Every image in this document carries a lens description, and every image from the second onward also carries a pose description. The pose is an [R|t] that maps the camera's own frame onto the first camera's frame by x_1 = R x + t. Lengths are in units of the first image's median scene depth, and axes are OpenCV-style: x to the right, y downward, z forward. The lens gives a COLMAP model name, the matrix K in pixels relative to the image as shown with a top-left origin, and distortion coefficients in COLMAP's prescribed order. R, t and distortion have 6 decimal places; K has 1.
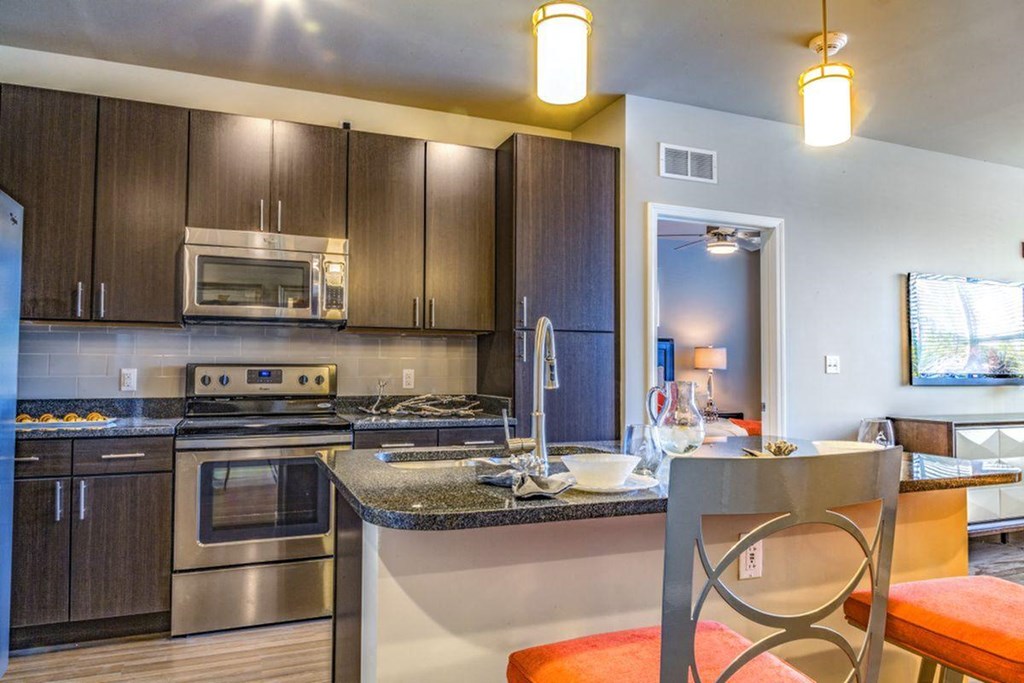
lens RADIAL K [[670.3, 0, 506.8], [0, 670.3, 338.4], [0, 0, 1]] dist [0.026502, -0.038821]
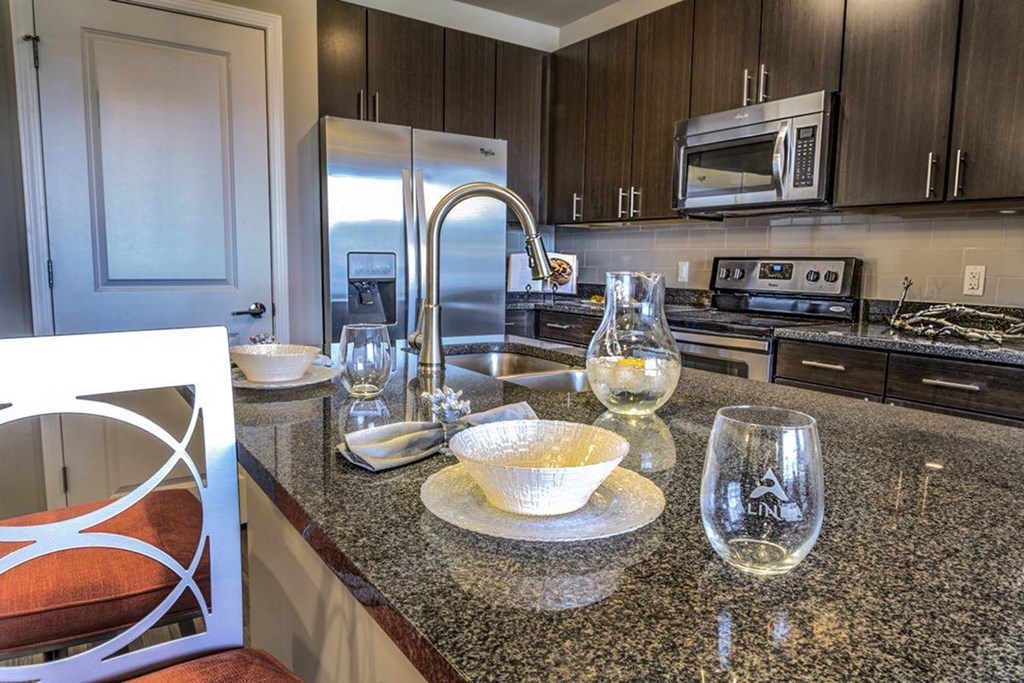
lens RADIAL K [[670.3, 0, 506.8], [0, 670.3, 338.4], [0, 0, 1]] dist [0.026502, -0.038821]
pose [[0.194554, 0.110493, -0.974649, 0.454786], [0.026981, 0.992656, 0.117921, 0.030661], [0.980521, -0.049239, 0.190144, 0.479924]]
